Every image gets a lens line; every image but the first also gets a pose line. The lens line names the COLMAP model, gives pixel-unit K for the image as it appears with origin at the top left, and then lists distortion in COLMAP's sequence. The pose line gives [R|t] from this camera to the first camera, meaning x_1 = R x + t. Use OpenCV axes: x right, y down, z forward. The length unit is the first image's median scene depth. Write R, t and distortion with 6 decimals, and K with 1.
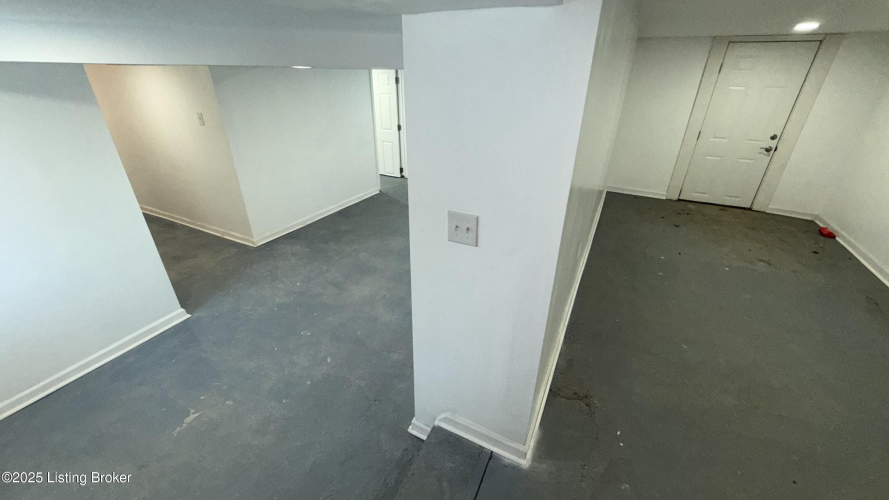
lens RADIAL K [[355.5, 0, 443.0], [0, 355.5, 250.4], [0, 0, 1]] dist [-0.000424, -0.000122]
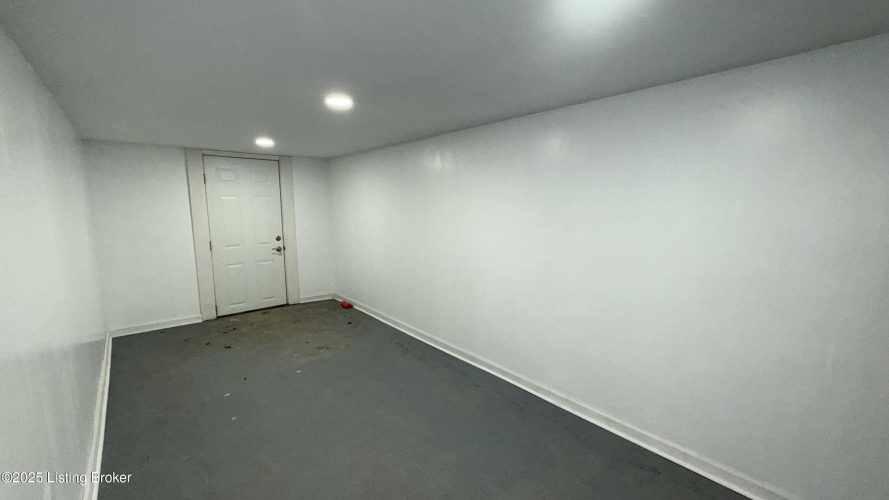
lens RADIAL K [[355.5, 0, 443.0], [0, 355.5, 251.7], [0, 0, 1]] dist [-0.000424, -0.000122]
pose [[0.376417, -0.135853, 0.916436, 0.115910], [0.424619, 0.904473, -0.040329, -0.023542], [-0.823413, 0.404317, 0.398145, 0.165559]]
